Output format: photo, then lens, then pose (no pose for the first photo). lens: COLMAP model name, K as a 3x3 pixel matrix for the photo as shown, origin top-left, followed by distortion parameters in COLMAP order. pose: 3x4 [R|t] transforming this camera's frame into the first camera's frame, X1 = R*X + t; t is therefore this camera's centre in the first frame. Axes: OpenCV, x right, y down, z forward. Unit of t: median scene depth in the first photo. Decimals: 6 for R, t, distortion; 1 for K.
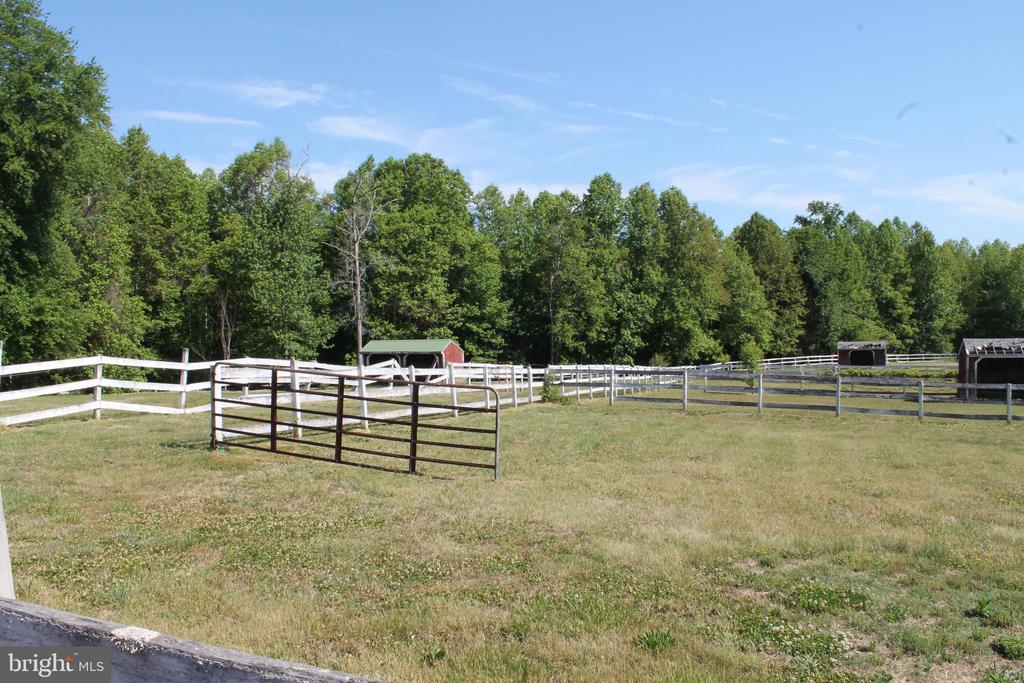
lens RADIAL K [[853.8, 0, 508.1], [0, 853.8, 343.6], [0, 0, 1]] dist [-0.166936, 0.142708]
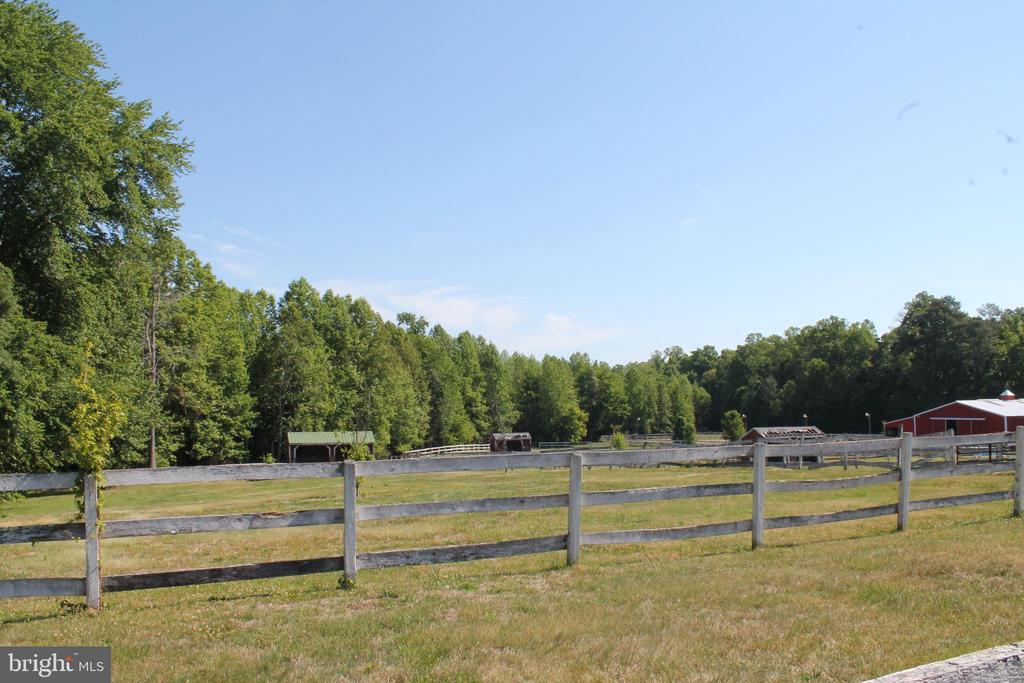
lens RADIAL K [[855.1, 0, 506.9], [0, 855.1, 343.5], [0, 0, 1]] dist [-0.168715, 0.147856]
pose [[0.761610, 0.062429, 0.645021, -0.384718], [0.009456, 0.994172, -0.107387, 0.001464], [-0.647966, 0.087886, 0.756582, 0.017904]]
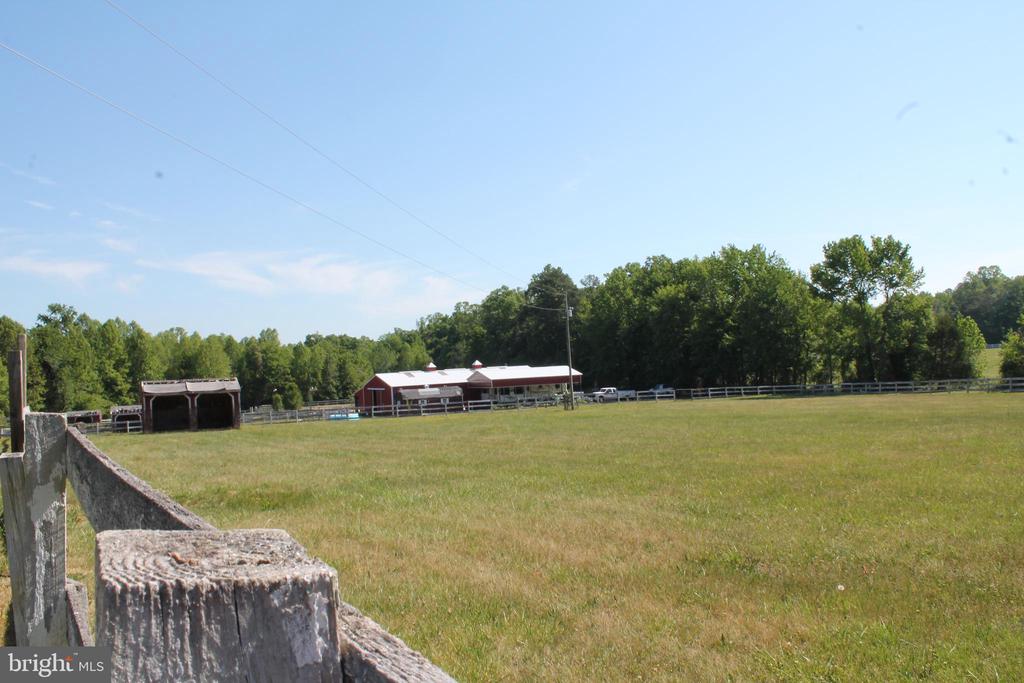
lens RADIAL K [[855.1, 0, 506.9], [0, 855.1, 343.5], [0, 0, 1]] dist [-0.168715, 0.147856]
pose [[0.675322, 0.002298, 0.737519, -0.132211], [0.058532, 0.996674, -0.056702, 0.005125], [-0.735197, 0.081461, 0.672941, -0.494803]]
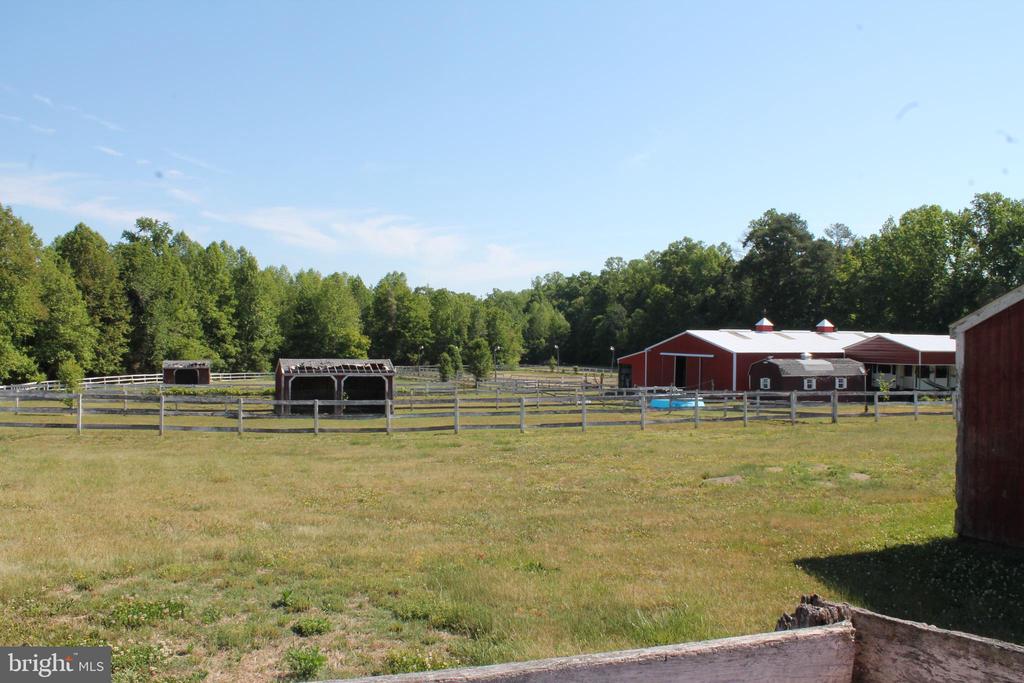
lens RADIAL K [[853.8, 0, 508.1], [0, 853.8, 343.6], [0, 0, 1]] dist [-0.166936, 0.142708]
pose [[0.718884, 0.021420, 0.694800, -0.000455], [-0.005848, 0.999676, -0.024768, -0.000122], [-0.695106, 0.013742, 0.718776, -0.002885]]
